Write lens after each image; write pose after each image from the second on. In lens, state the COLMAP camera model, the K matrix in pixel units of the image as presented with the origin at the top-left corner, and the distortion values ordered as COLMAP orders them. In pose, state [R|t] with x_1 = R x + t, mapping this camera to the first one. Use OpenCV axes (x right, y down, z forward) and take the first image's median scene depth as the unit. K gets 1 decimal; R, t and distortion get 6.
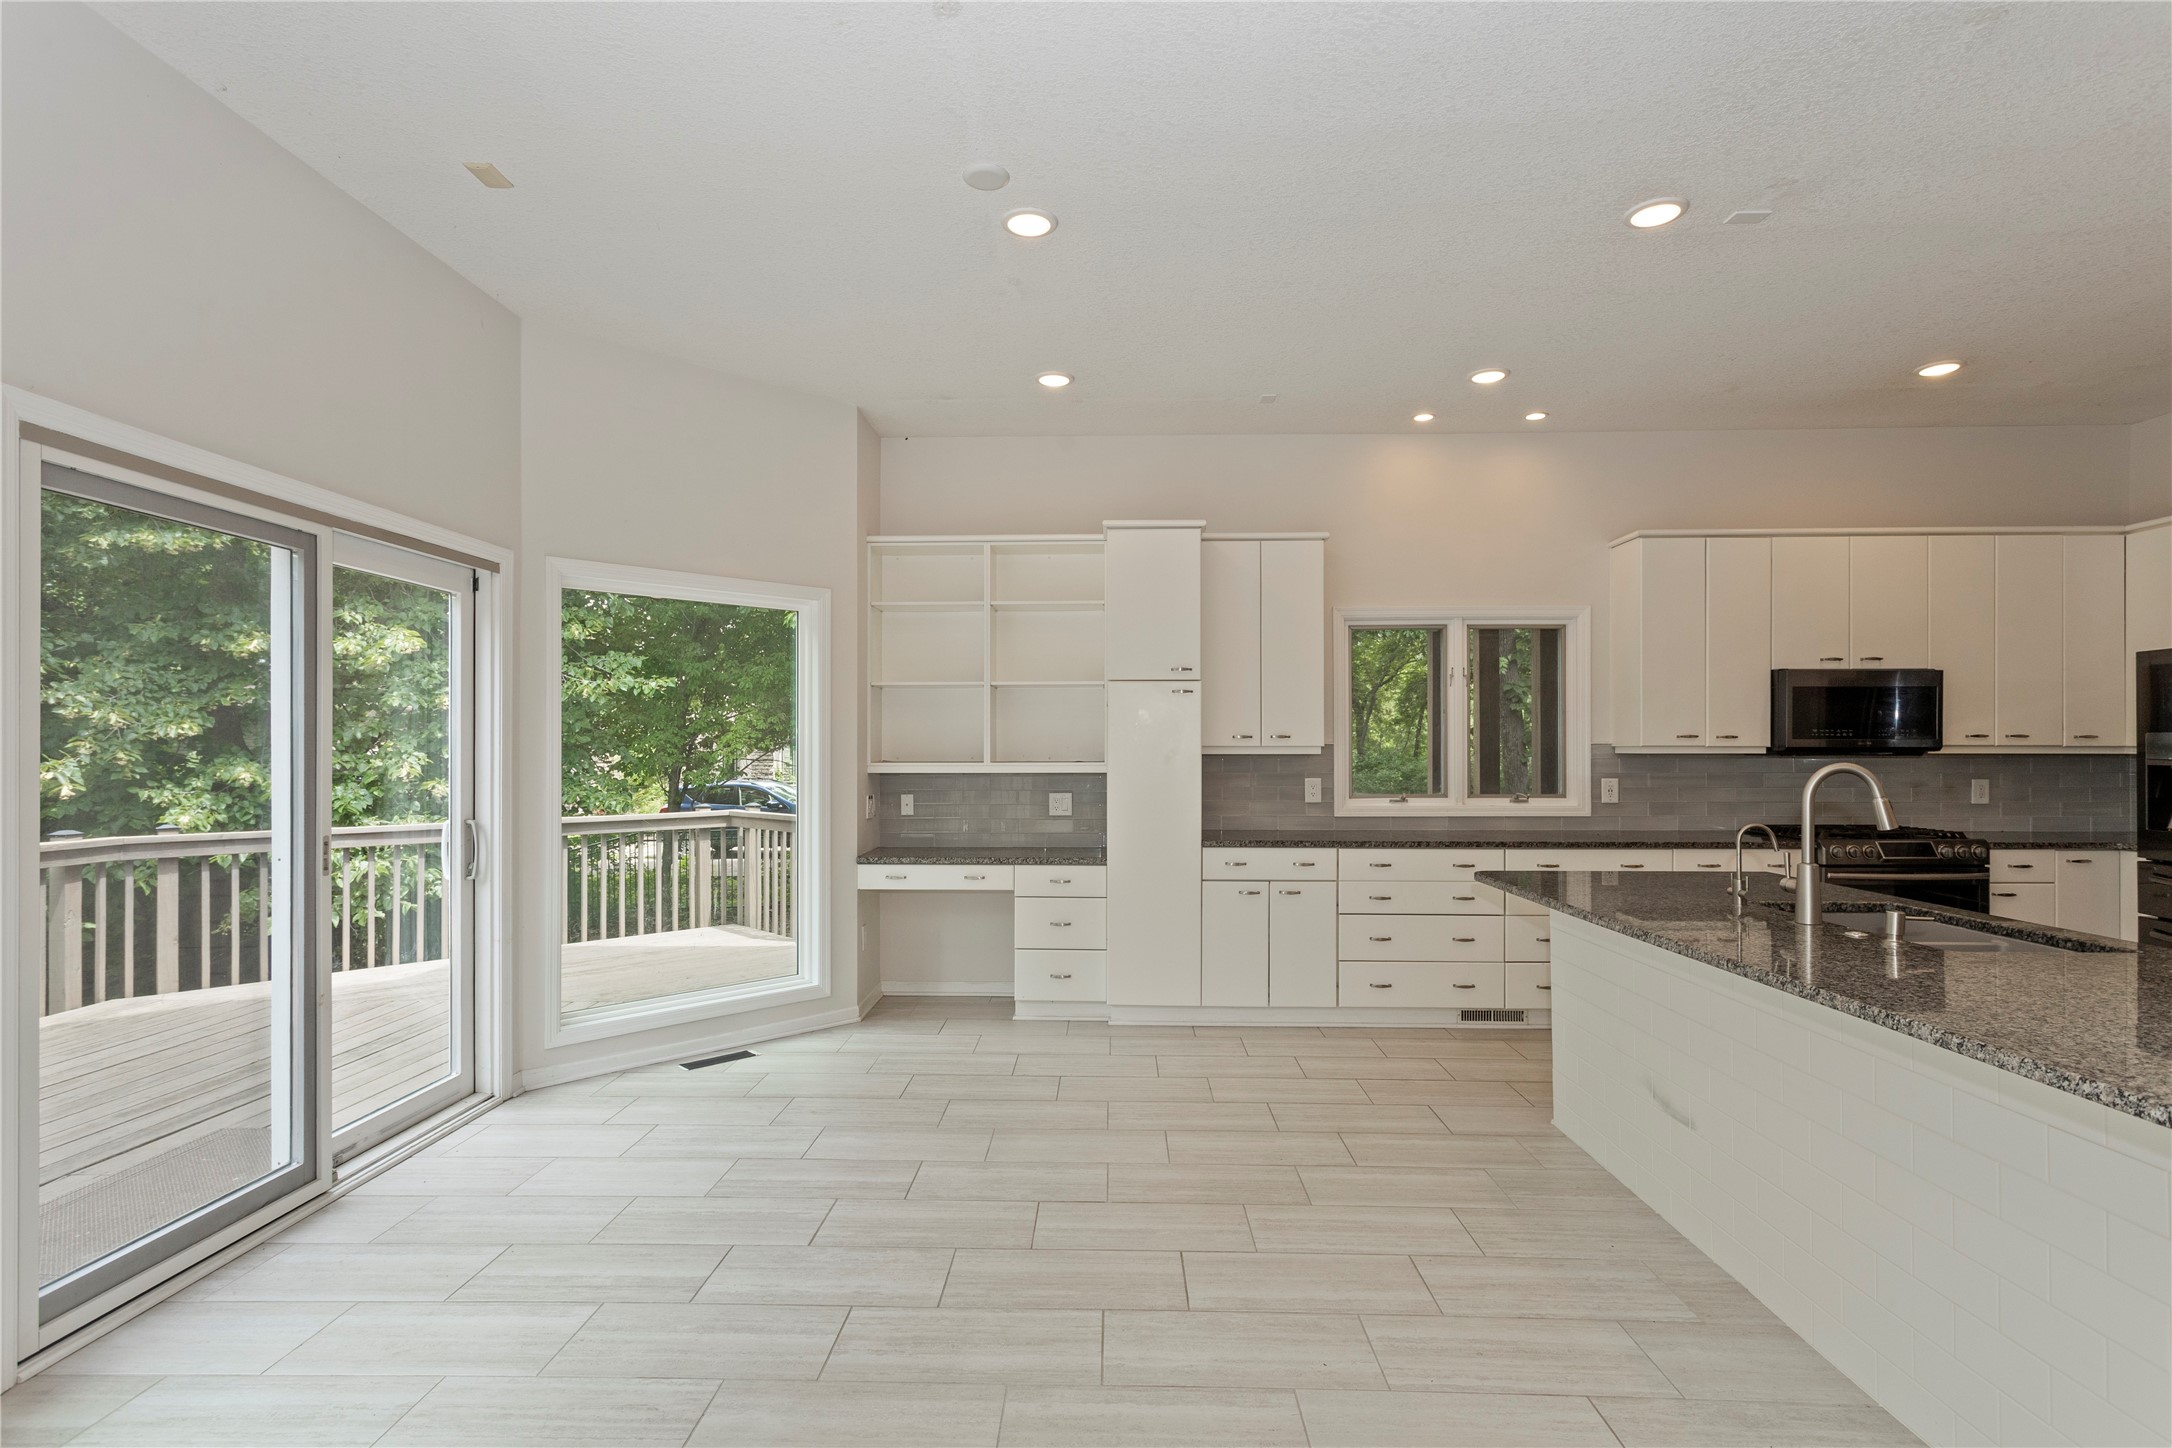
lens RADIAL K [[1052.1, 0, 1088.3], [0, 1052.1, 741.8], [0, 0, 1]] dist [0.013208, -0.001895]
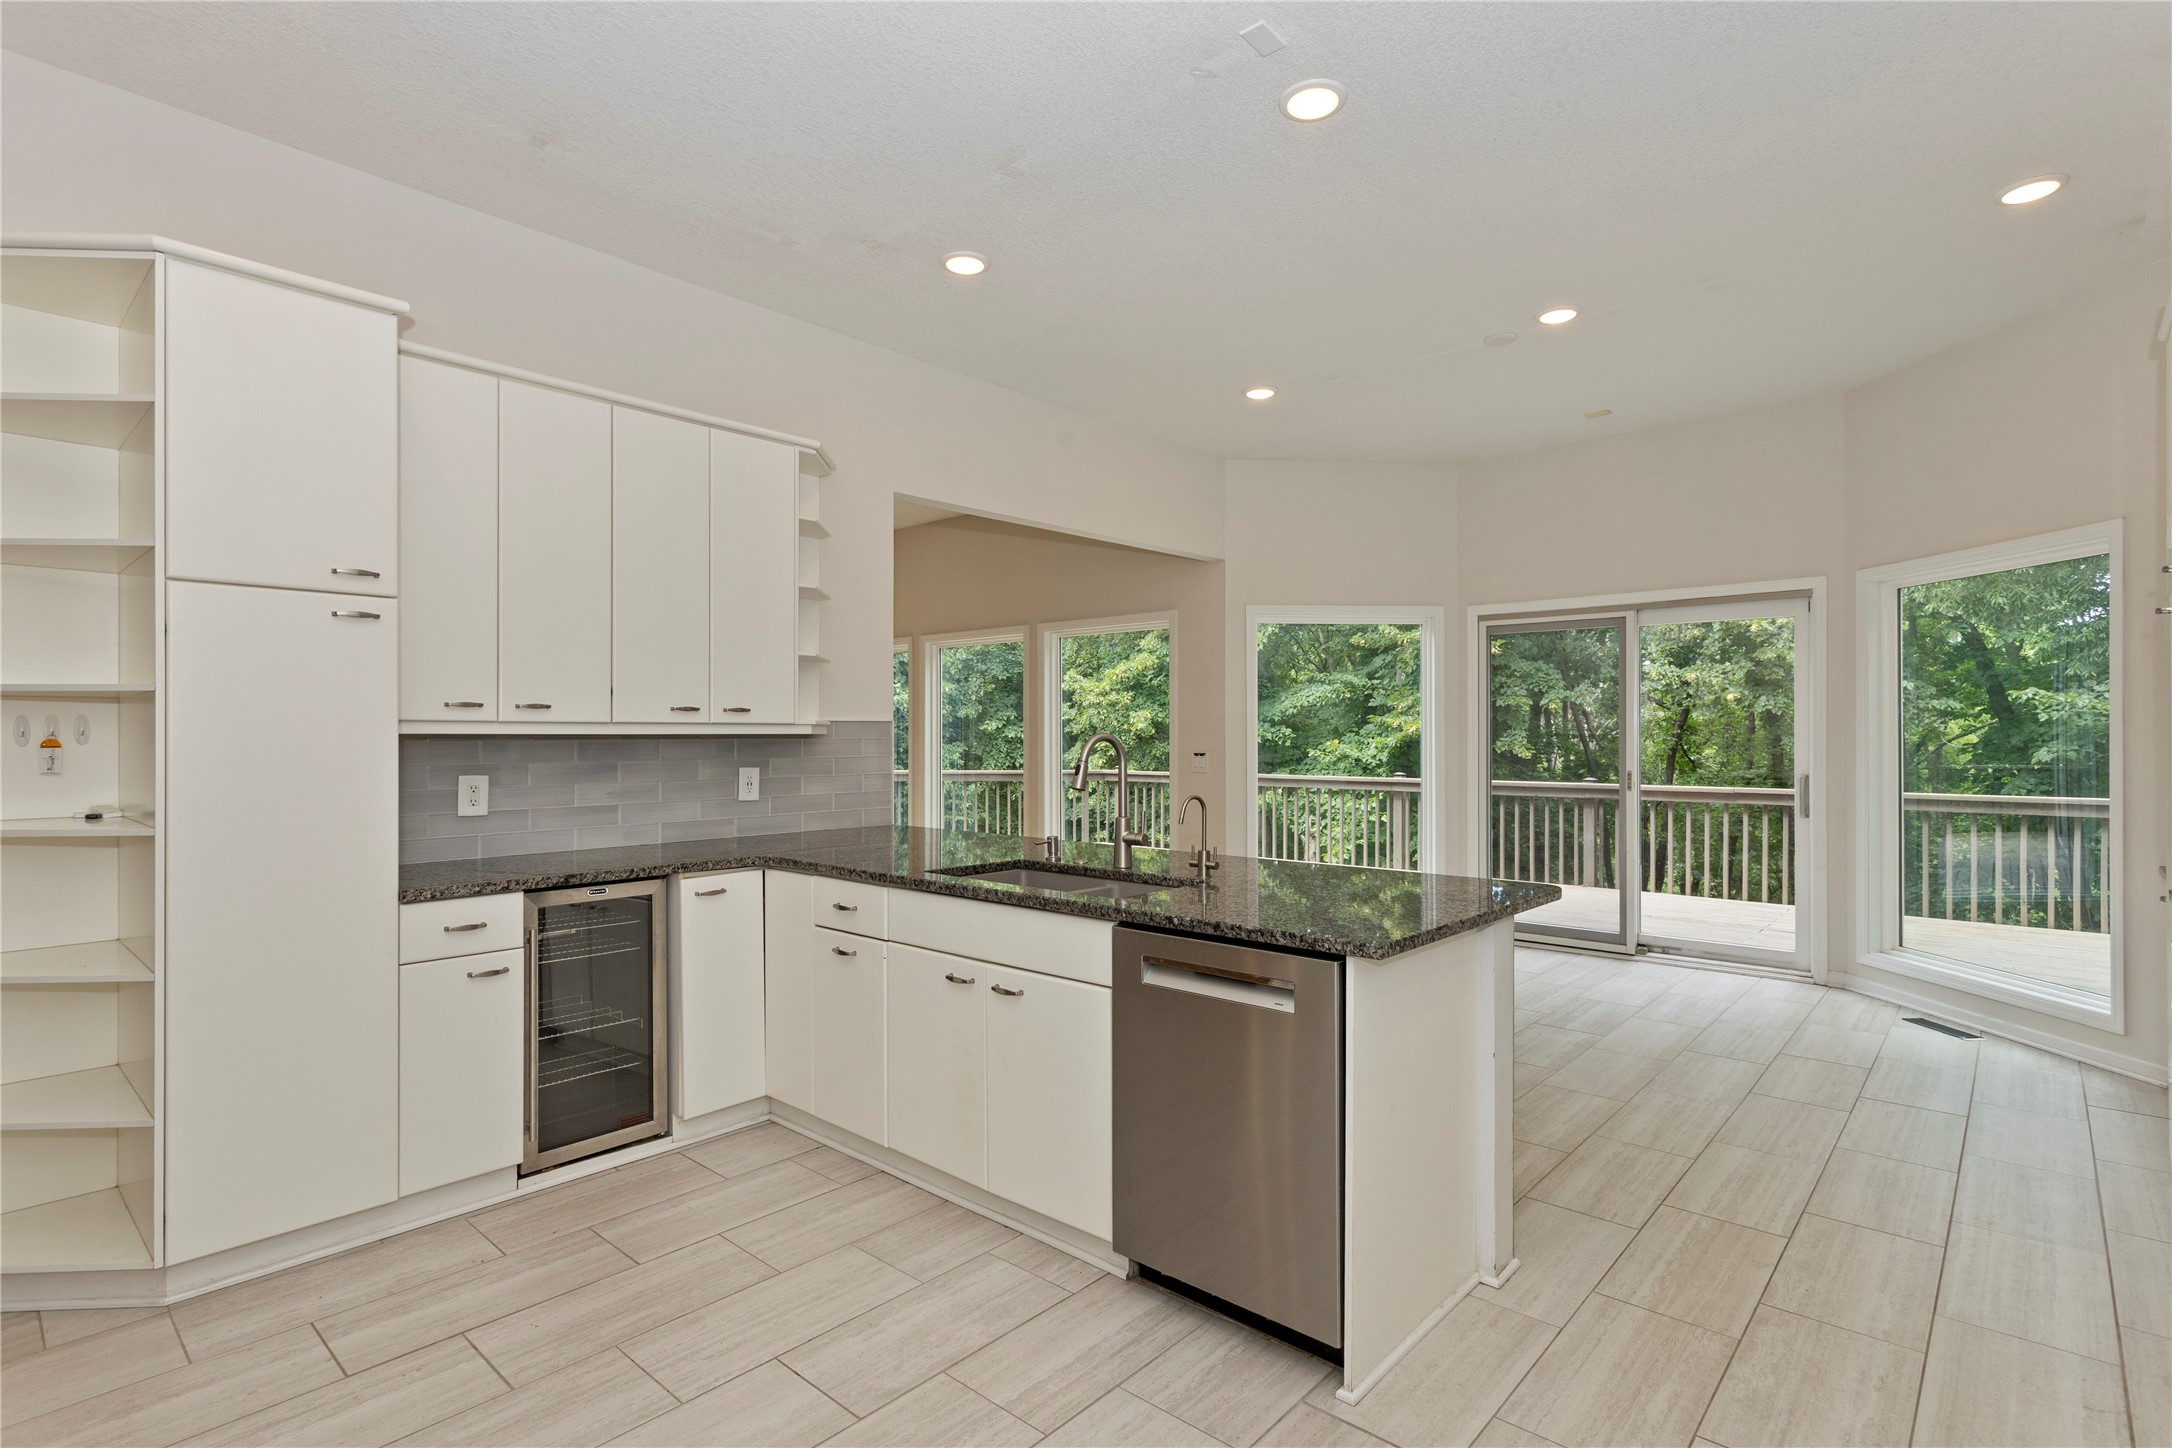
lens RADIAL K [[1052.1, 0, 1093.3], [0, 1052.1, 718.0], [0, 0, 1]] dist [0.013208, -0.001895]
pose [[-0.648138, -0.009682, -0.761462, 1.073482], [0.007883, 0.999780, -0.019422, 0.017470], [0.761483, -0.018590, -0.647919, 1.164286]]
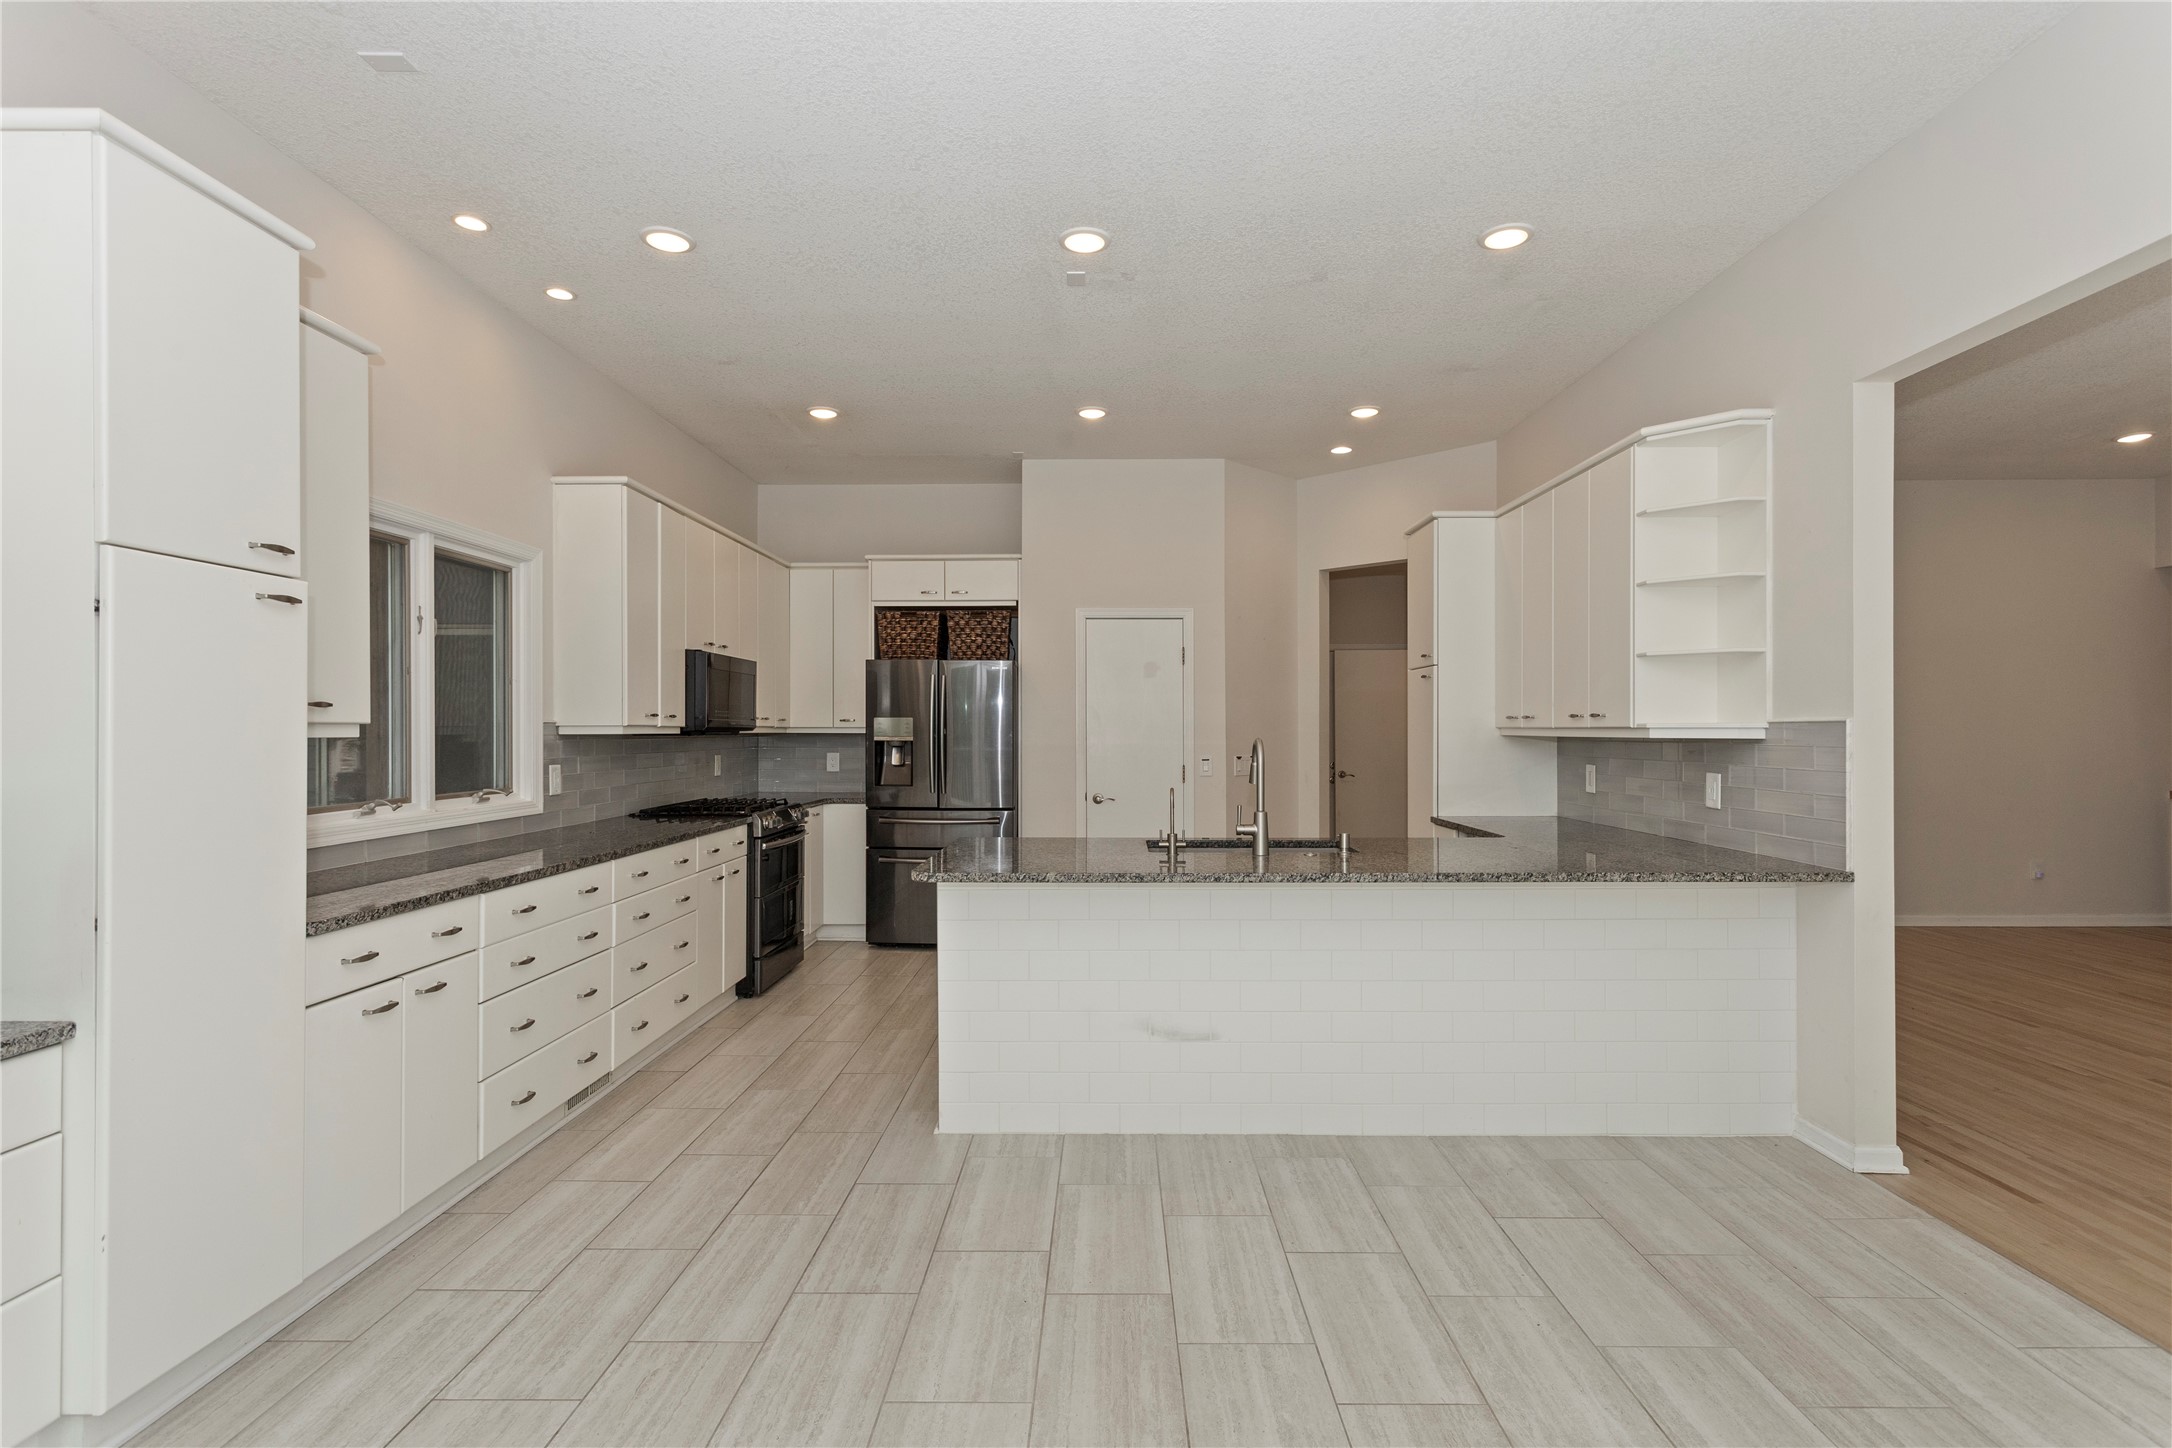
lens RADIAL K [[1052.1, 0, 1098.1], [0, 1052.1, 724.5], [0, 0, 1]] dist [0.013208, -0.001895]
pose [[-0.014280, 0.007147, 0.999872, -0.455794], [-0.006465, 0.999953, -0.007240, 0.008745], [-0.999877, -0.006568, -0.014233, 0.819449]]
